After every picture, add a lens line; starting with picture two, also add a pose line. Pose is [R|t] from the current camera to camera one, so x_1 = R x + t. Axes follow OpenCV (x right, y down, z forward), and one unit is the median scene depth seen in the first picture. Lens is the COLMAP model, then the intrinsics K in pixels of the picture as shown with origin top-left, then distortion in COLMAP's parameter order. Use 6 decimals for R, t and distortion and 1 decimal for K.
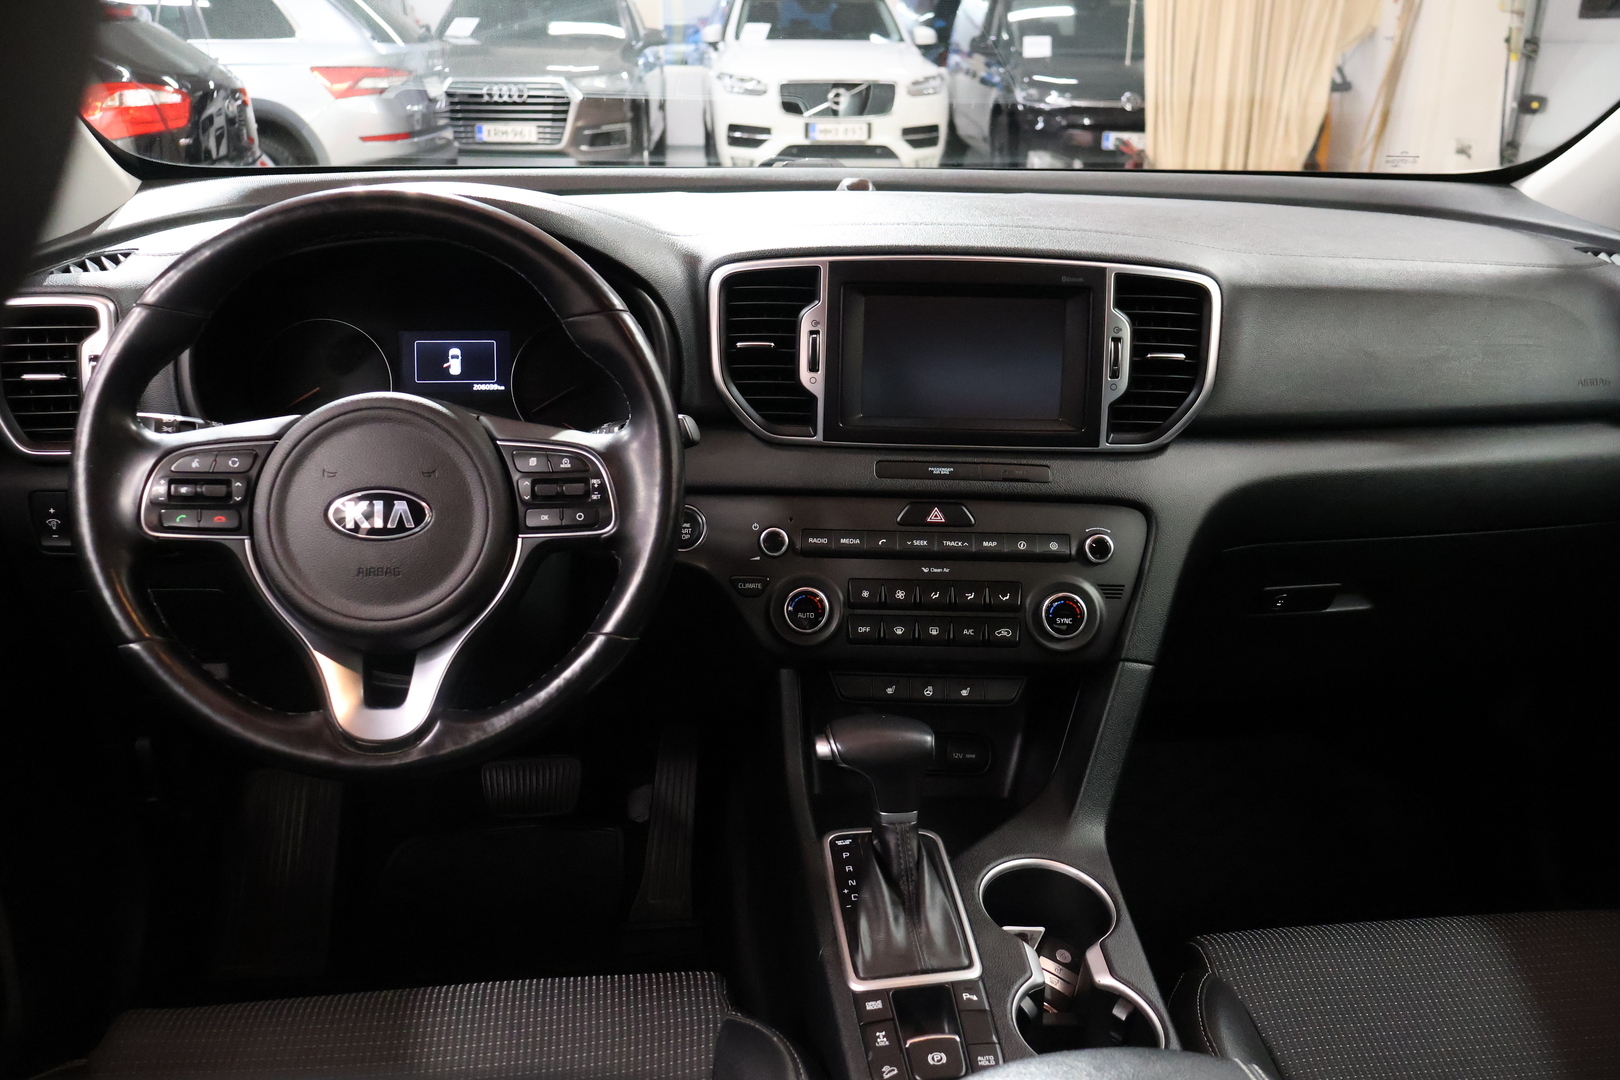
lens RADIAL K [[1421.1, 0, 809.2], [0, 1421.1, 540.7], [0, 0, 1]] dist [-0.005641, -0.008182]
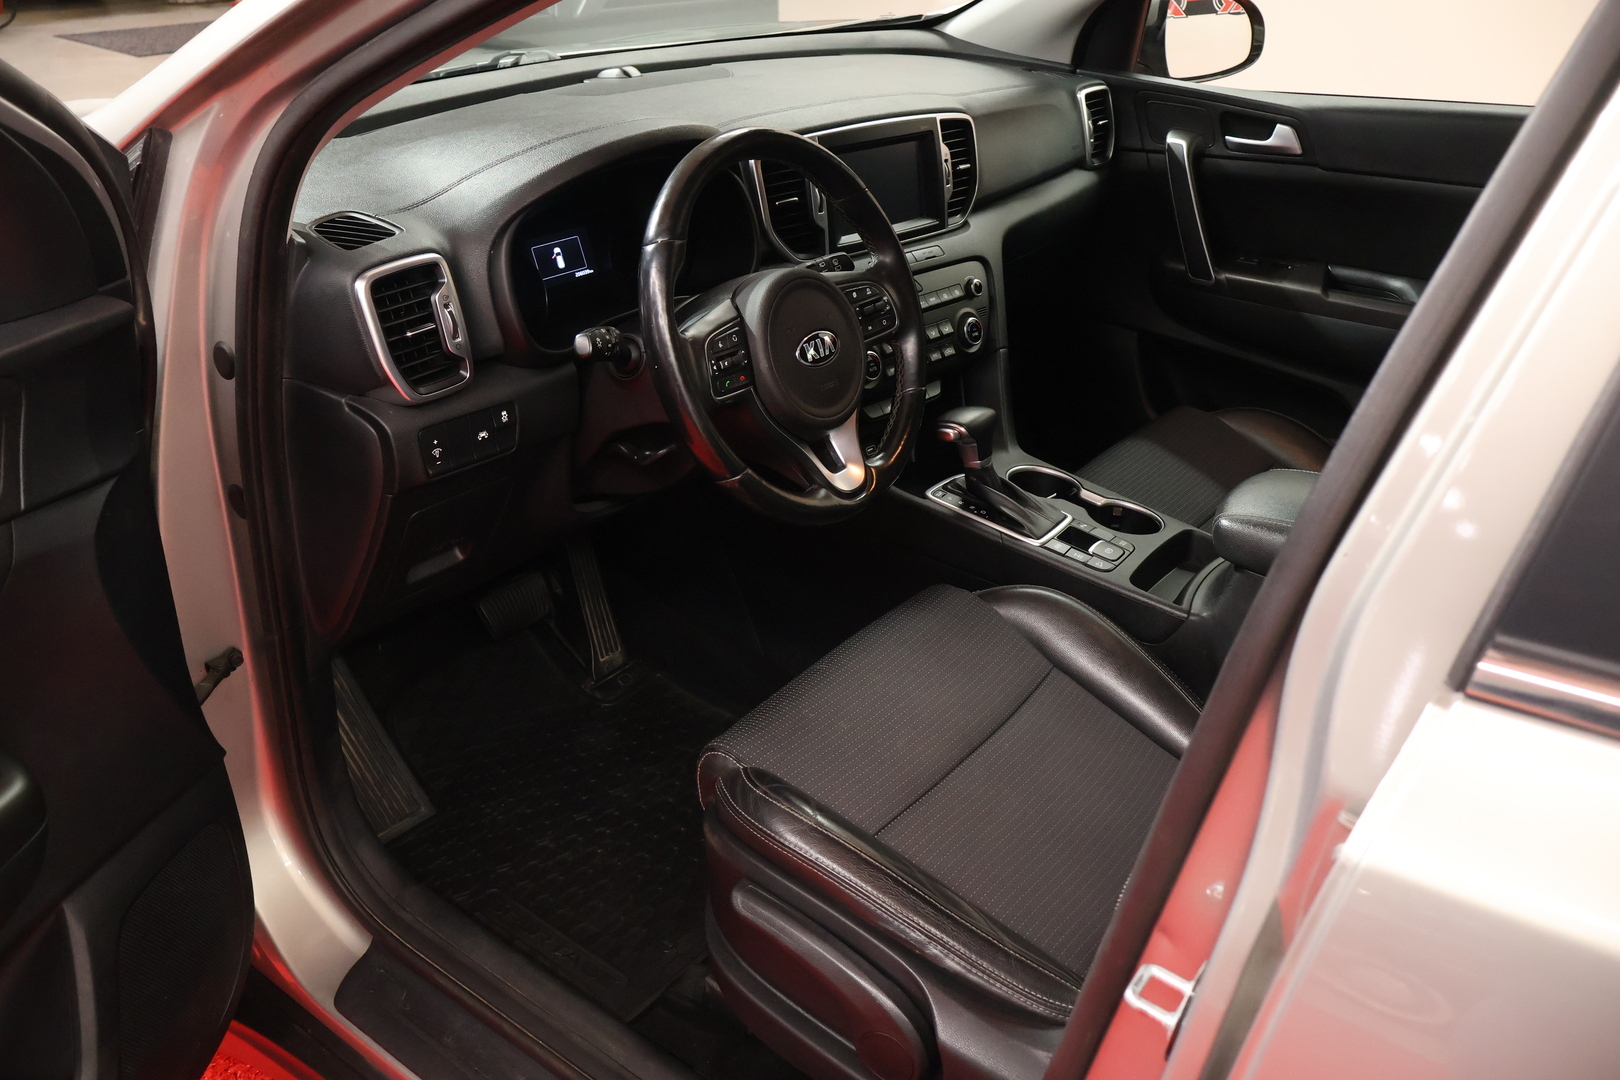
lens RADIAL K [[1421.1, 0, 807.9], [0, 1421.1, 541.2], [0, 0, 1]] dist [-0.005641, -0.008182]
pose [[0.672796, -0.328505, 0.662895, -1.085456], [0.229833, 0.944486, 0.234785, -0.142789], [-0.703223, -0.005607, 0.710947, -0.055916]]
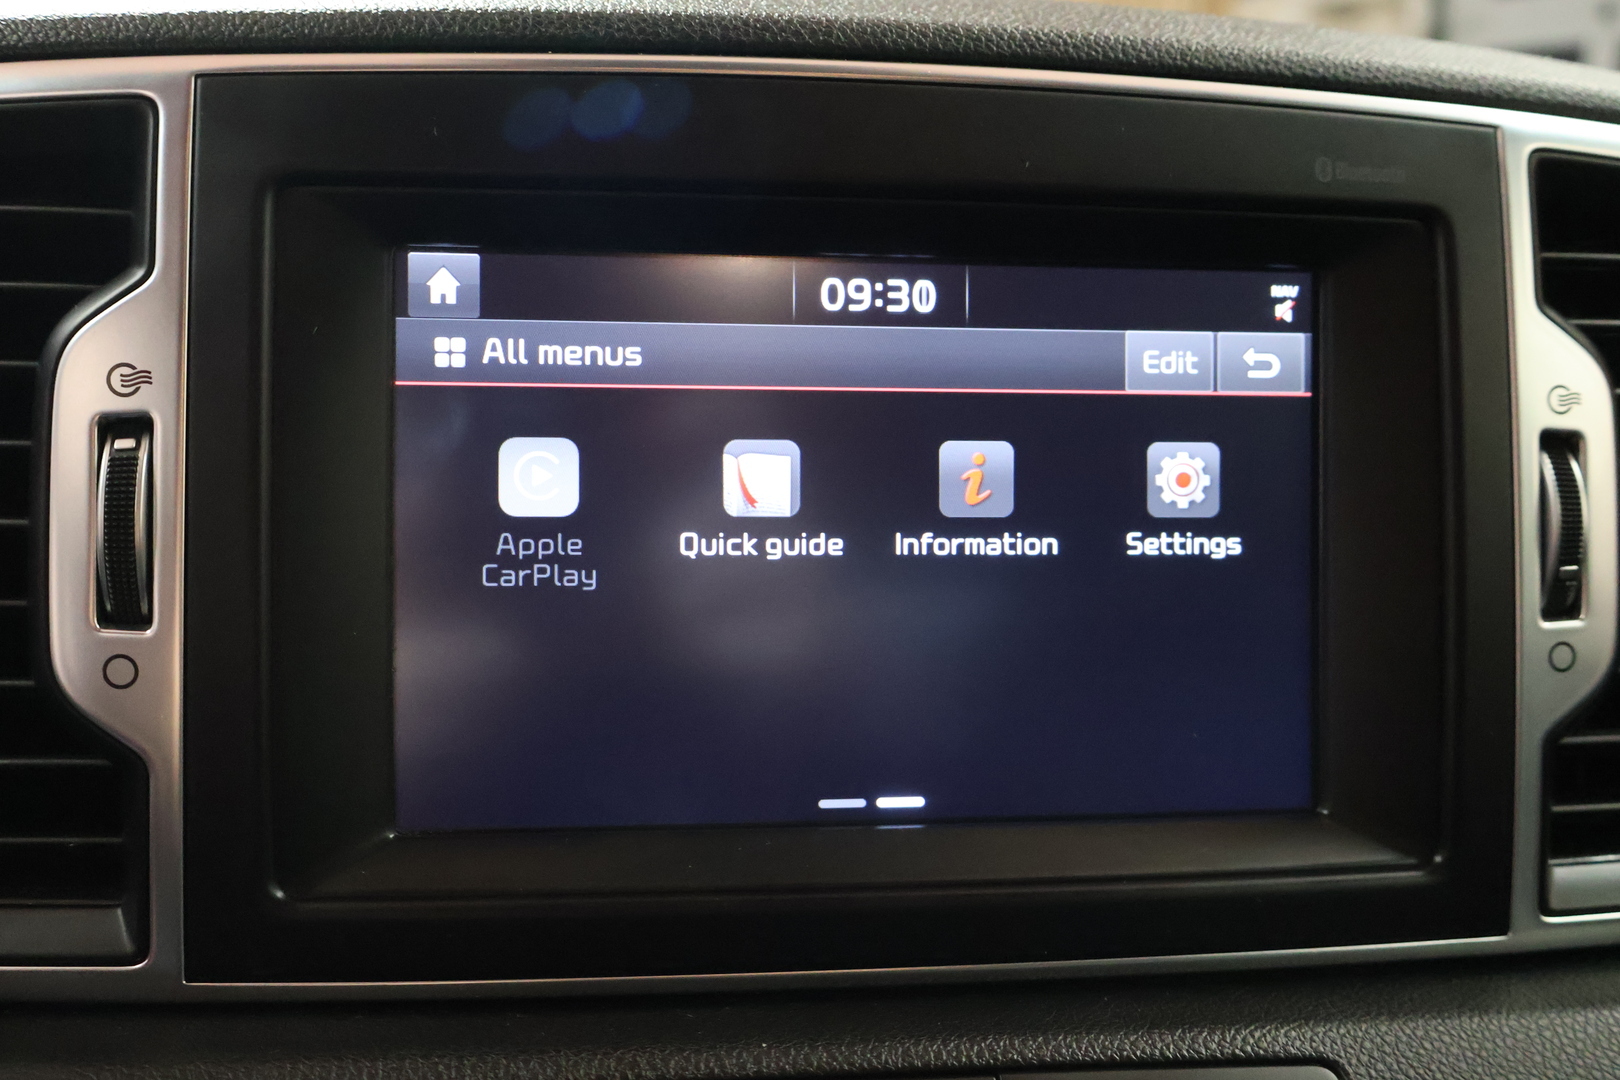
lens RADIAL K [[2008.1, 0, 809.6], [0, 2008.1, 545.1], [0, 0, 1]] dist [-0.104805, 0.000000]
pose [[0.943954, -0.011152, 0.329889, 0.002506], [0.066415, 0.985406, -0.156730, -0.082171], [-0.323326, 0.169856, 0.930918, 0.726108]]
